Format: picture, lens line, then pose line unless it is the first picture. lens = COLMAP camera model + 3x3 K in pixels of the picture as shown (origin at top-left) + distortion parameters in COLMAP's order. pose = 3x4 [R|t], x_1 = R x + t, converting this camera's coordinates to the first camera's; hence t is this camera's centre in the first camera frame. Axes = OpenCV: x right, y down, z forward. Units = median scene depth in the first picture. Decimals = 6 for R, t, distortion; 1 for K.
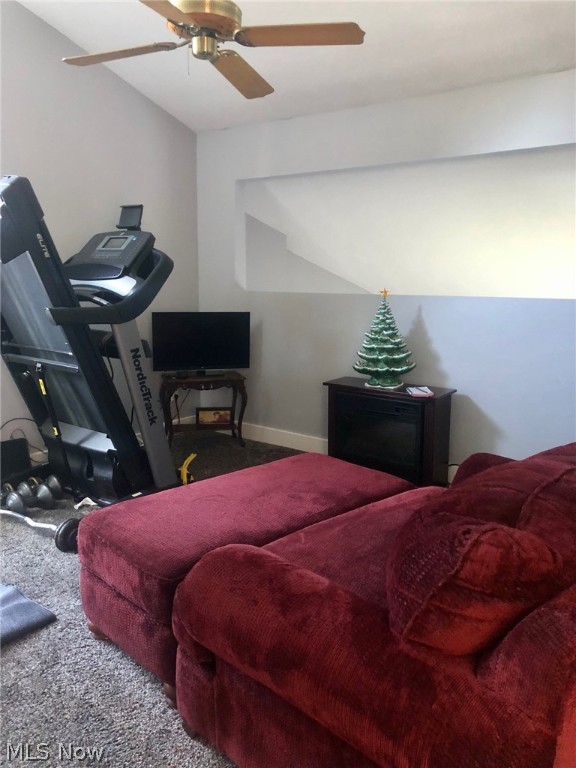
lens RADIAL K [[629.2, 0, 285.0], [0, 629.2, 381.4], [0, 0, 1]] dist [0.032875, -0.043118]
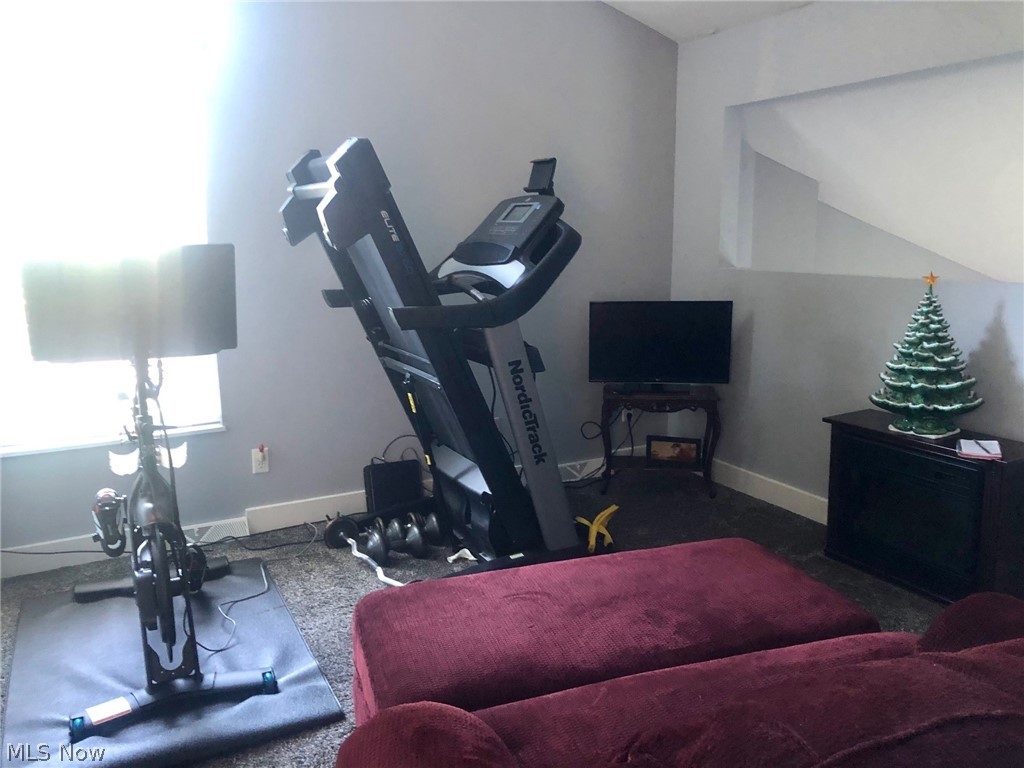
lens RADIAL K [[836.8, 0, 510.7], [0, 836.8, 391.0], [0, 0, 1]] dist [0.053234, -0.064941]
pose [[0.905827, 0.060280, -0.419338, 0.140896], [-0.050348, 0.998128, 0.034724, -0.041950], [0.420646, -0.010341, 0.907166, 0.096472]]
